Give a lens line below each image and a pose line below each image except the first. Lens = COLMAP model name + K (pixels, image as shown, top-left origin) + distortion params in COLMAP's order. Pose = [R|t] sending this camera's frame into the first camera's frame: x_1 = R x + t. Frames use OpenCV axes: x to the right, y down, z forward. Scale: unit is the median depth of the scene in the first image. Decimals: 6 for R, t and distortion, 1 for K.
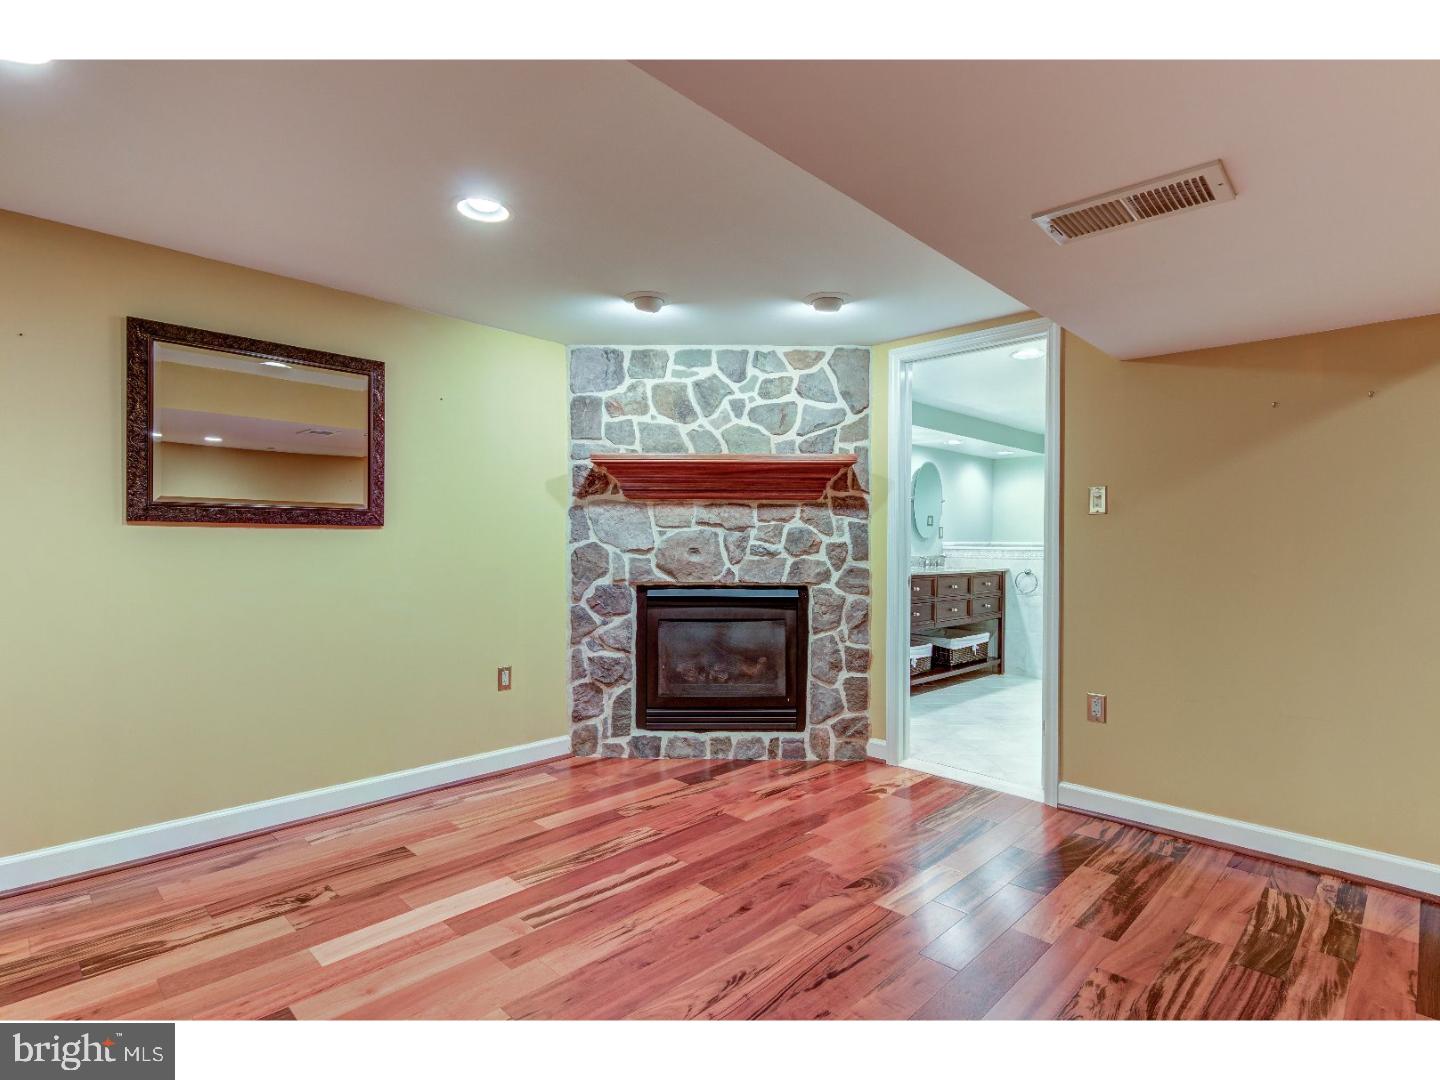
lens RADIAL K [[728.7, 0, 719.7], [0, 728.7, 547.8], [0, 0, 1]] dist [0.007023, -0.001806]
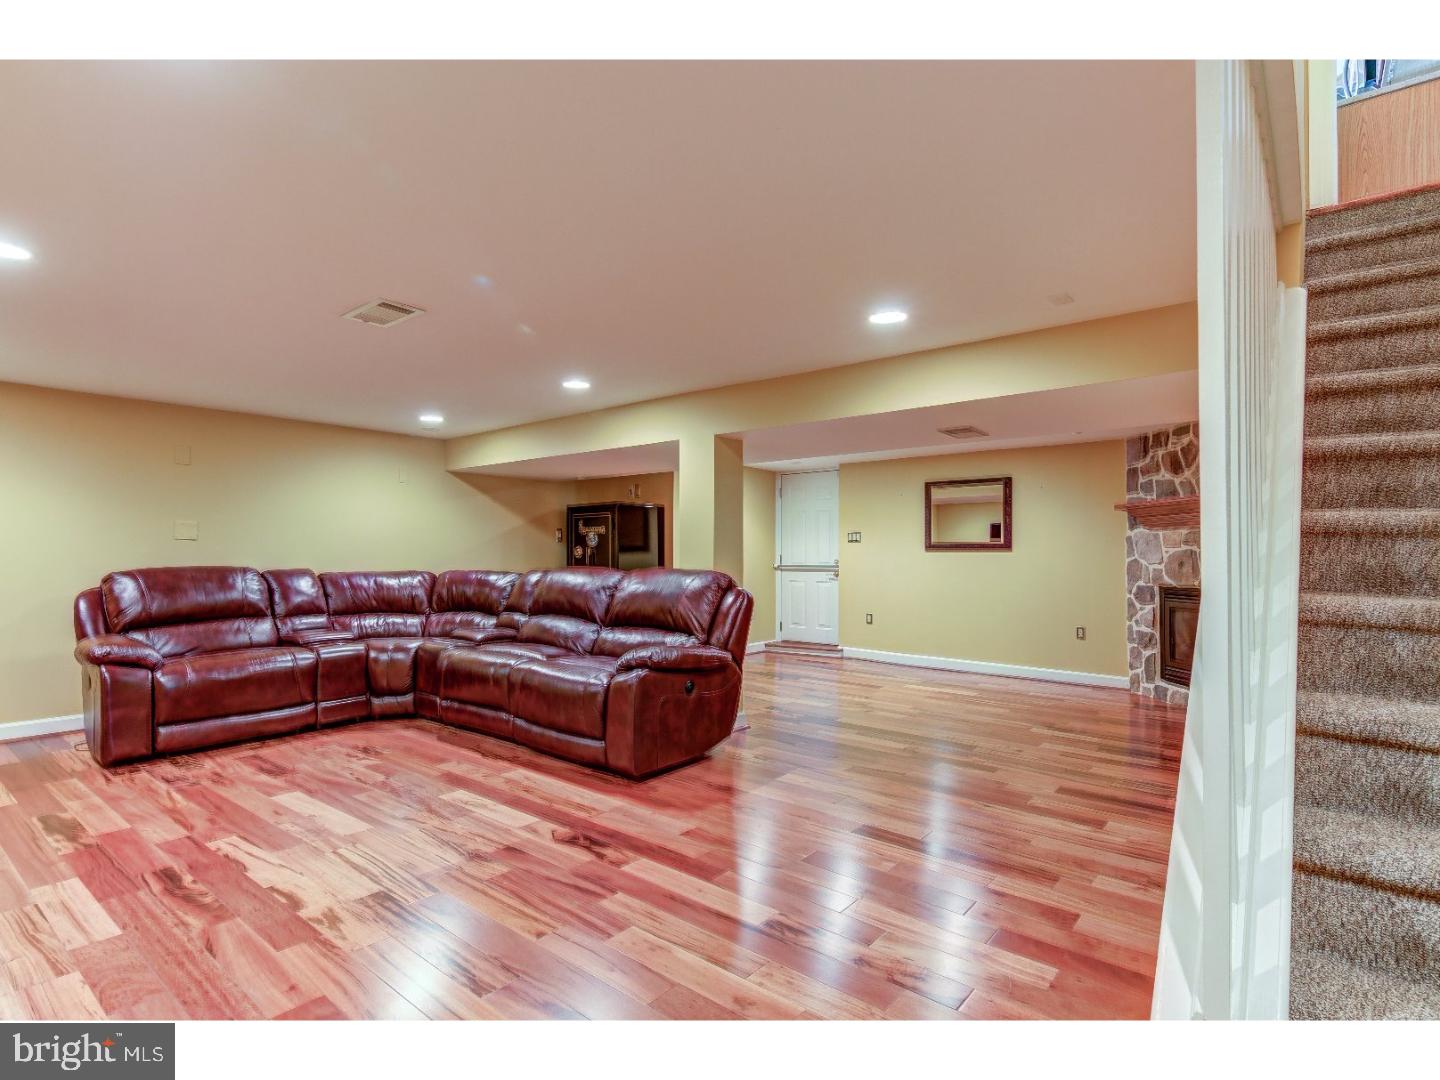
lens RADIAL K [[728.7, 0, 722.5], [0, 728.7, 545.3], [0, 0, 1]] dist [0.007023, -0.001806]
pose [[0.088982, -0.027768, -0.995646, 1.337480], [-0.017069, 0.999422, -0.029399, 0.028005], [0.995887, 0.019610, 0.088457, -0.043927]]
